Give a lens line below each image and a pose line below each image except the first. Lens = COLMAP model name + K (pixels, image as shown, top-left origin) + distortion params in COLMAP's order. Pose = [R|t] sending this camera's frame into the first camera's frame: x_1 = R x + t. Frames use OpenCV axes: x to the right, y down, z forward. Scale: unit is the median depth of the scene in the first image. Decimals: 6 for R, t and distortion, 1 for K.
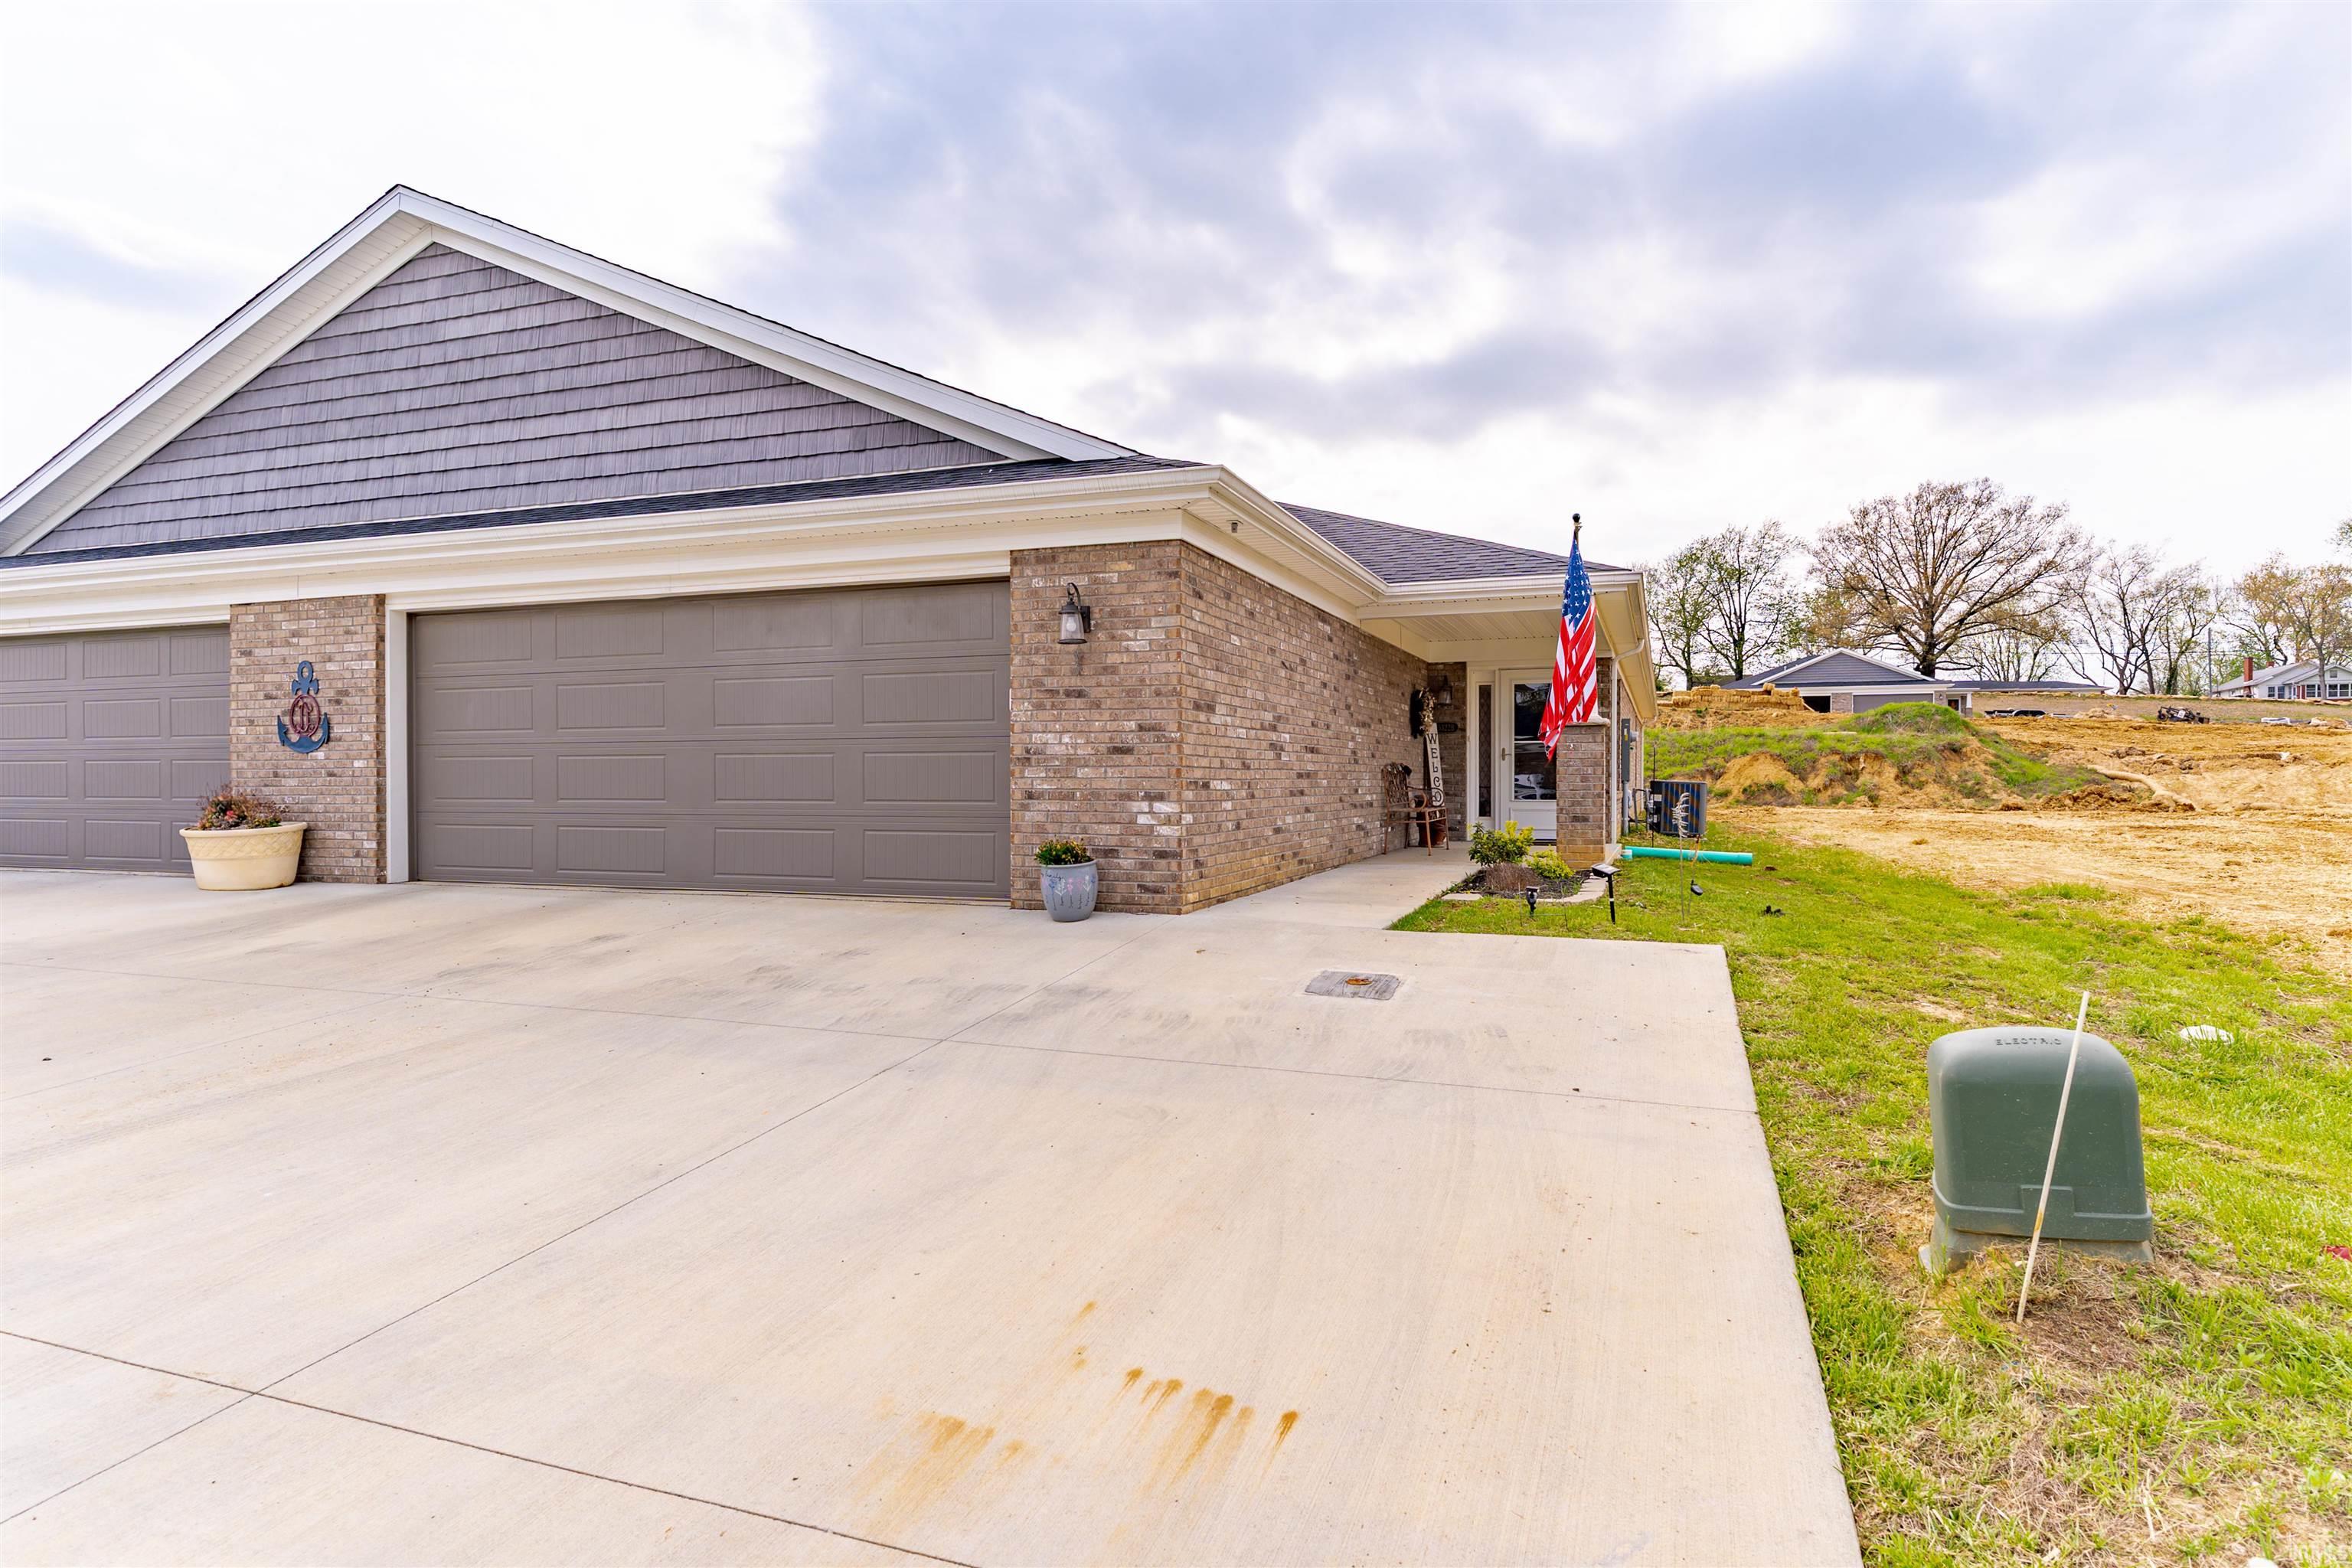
lens RADIAL K [[1142.1, 0, 1176.6], [0, 1142.1, 785.6], [0, 0, 1]] dist [0.000056, 0.000064]
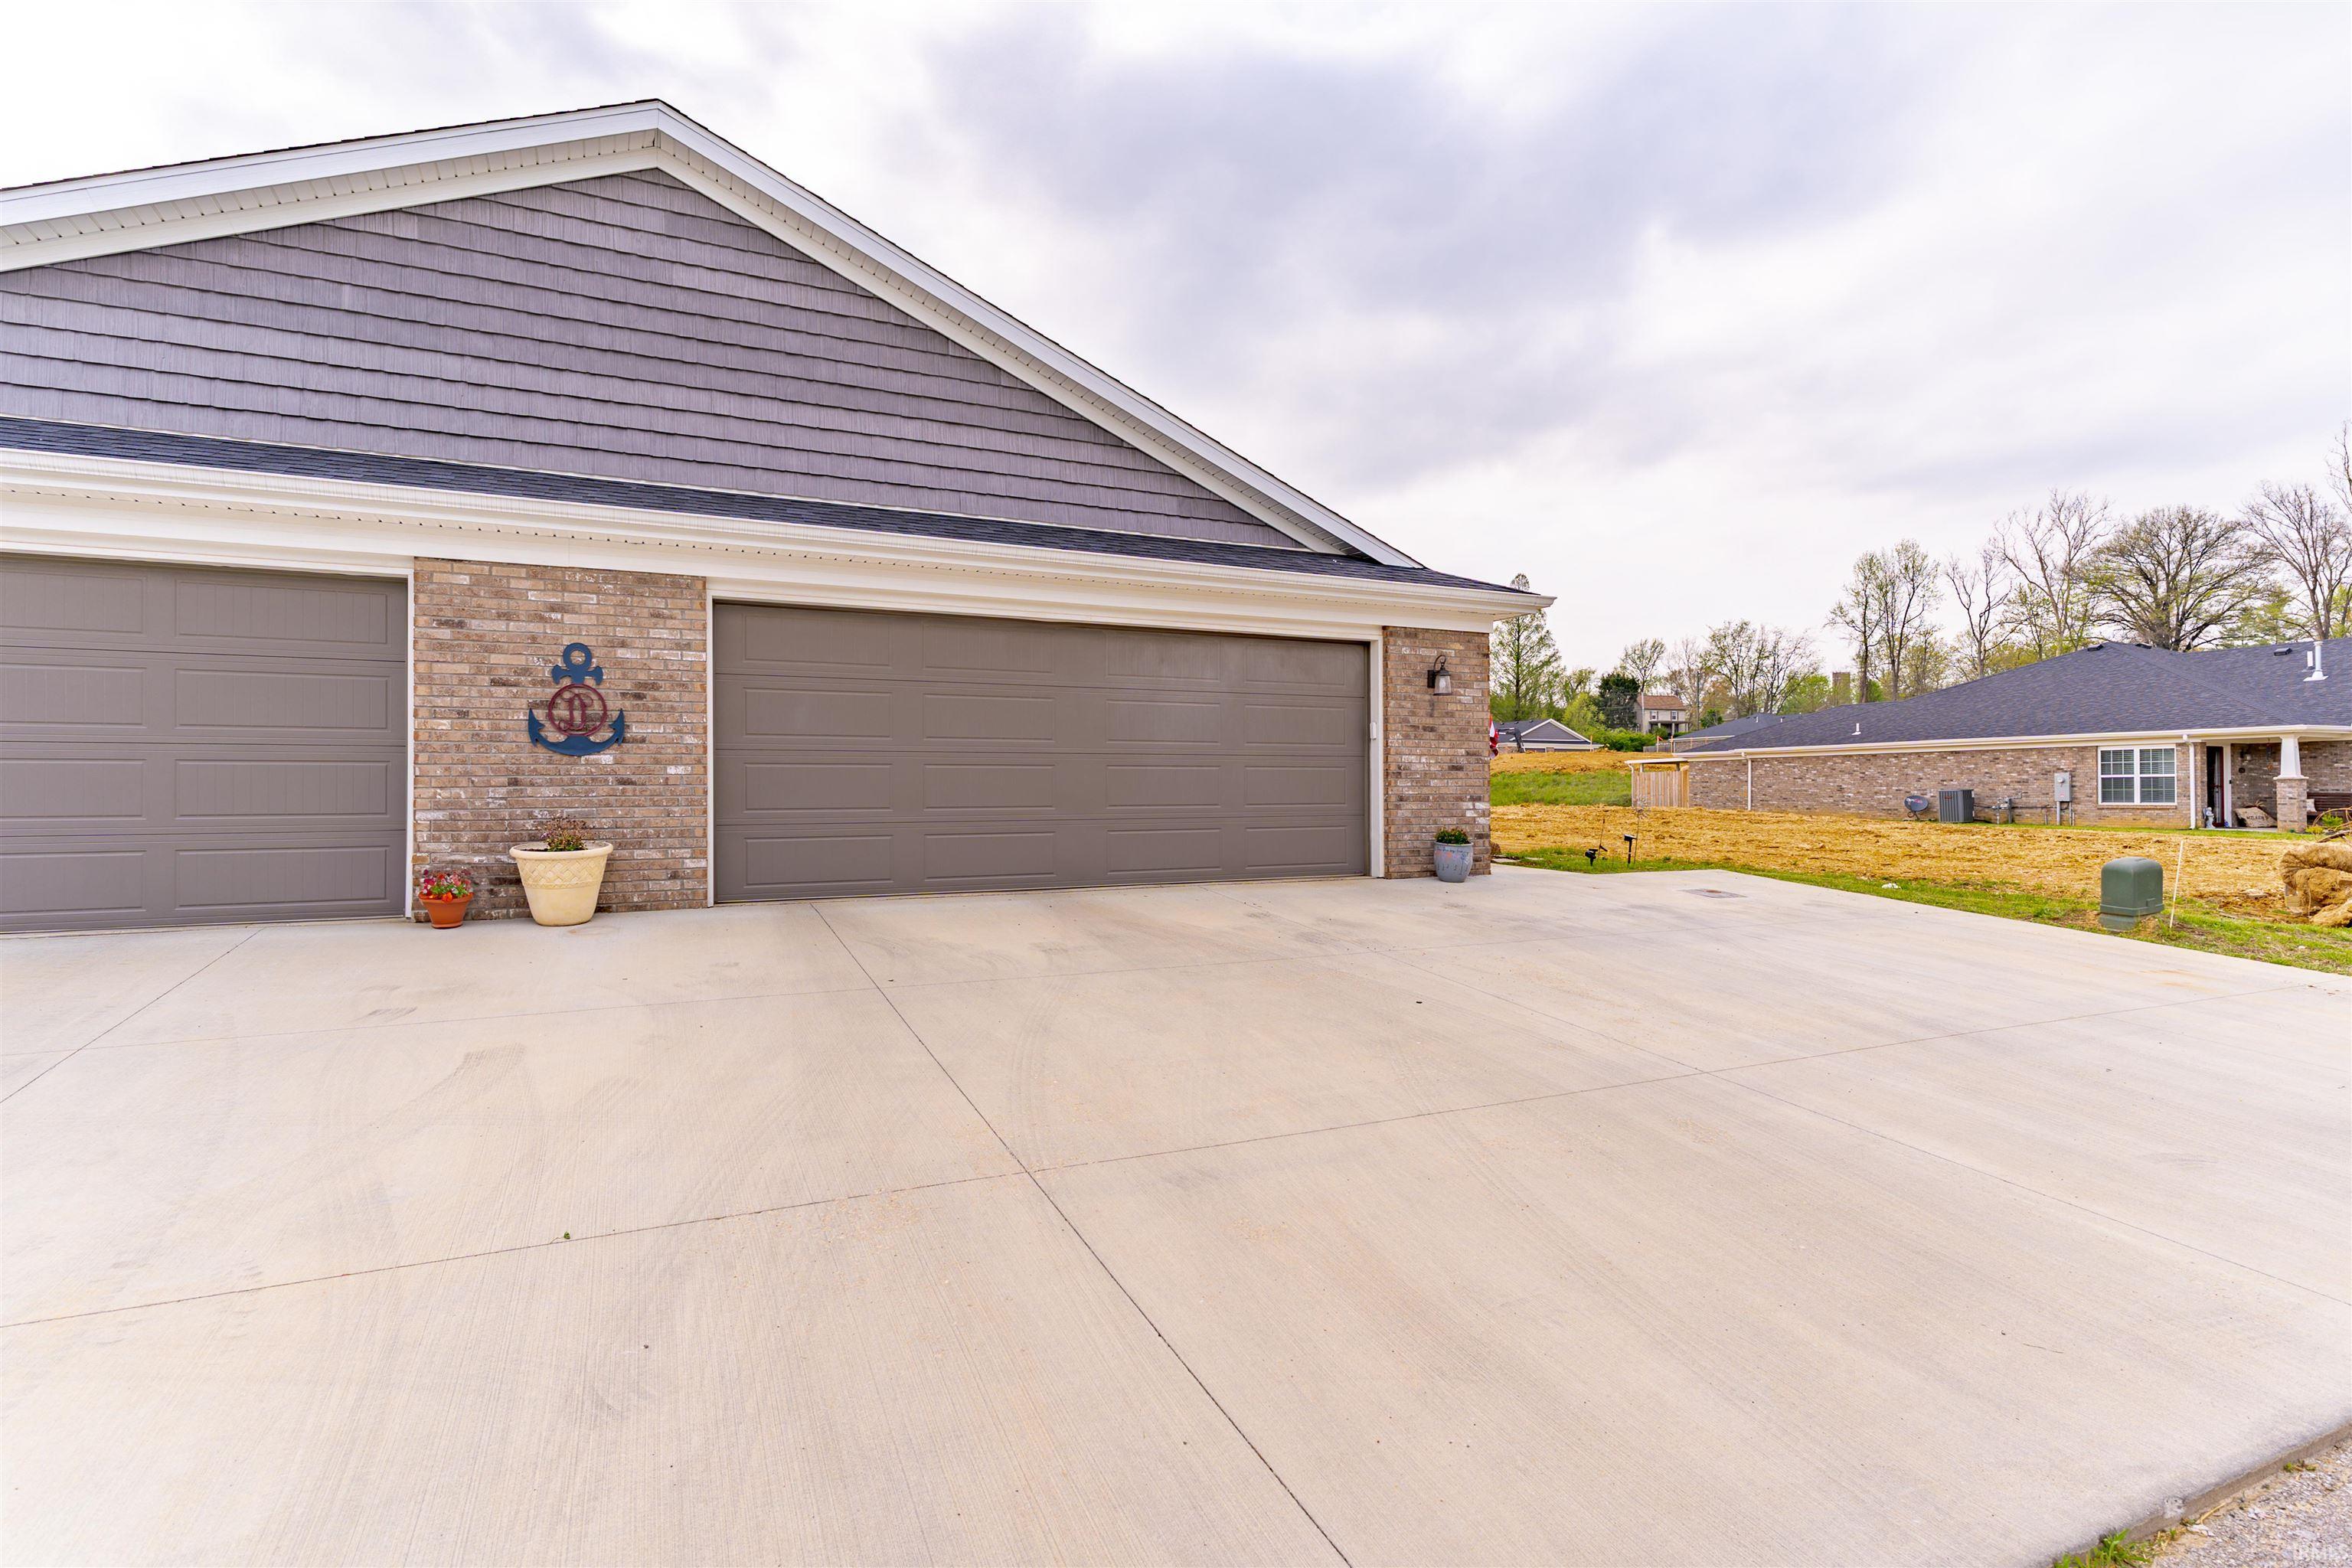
lens RADIAL K [[1142.1, 0, 1178.2], [0, 1142.1, 781.3], [0, 0, 1]] dist [0.000056, 0.000064]
pose [[0.731378, 0.005523, 0.681950, -1.017813], [0.007547, 0.999840, -0.016191, 0.006237], [-0.681930, 0.016988, 0.731220, 0.113072]]
